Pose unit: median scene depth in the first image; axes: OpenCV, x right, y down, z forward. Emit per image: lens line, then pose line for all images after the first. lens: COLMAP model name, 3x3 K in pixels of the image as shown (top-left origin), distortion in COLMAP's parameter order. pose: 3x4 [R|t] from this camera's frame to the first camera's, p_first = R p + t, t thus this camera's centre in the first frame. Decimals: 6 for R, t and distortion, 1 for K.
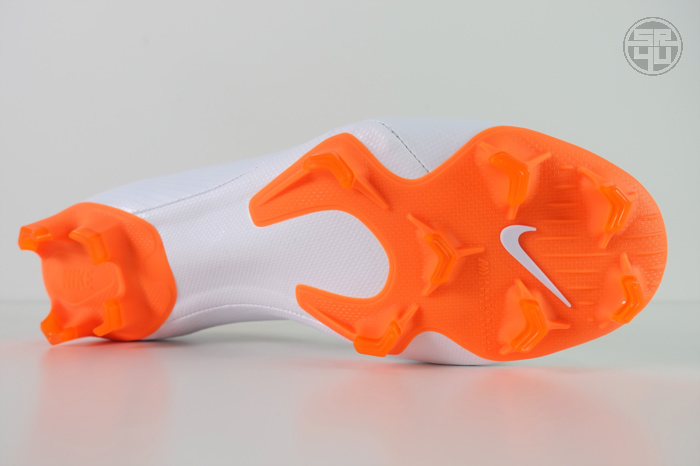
lens RADIAL K [[468.7, 0, 350.0], [0, 468.7, 233.0], [0, 0, 1]] dist [0.007609, -0.000464]
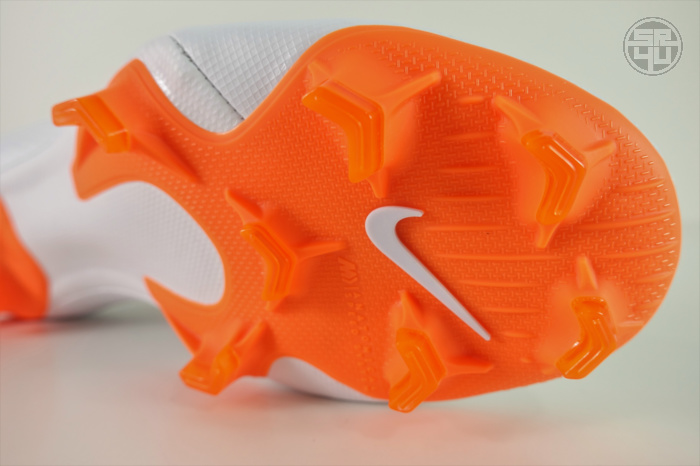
lens RADIAL K [[468.7, 0, 350.0], [0, 468.7, 233.0], [0, 0, 1]] dist [0.007609, -0.000464]
pose [[0.983071, -0.014406, -0.182660, 0.411457], [0.050174, 0.979965, 0.192748, -0.098818], [0.176223, -0.198650, 0.964097, 0.430662]]
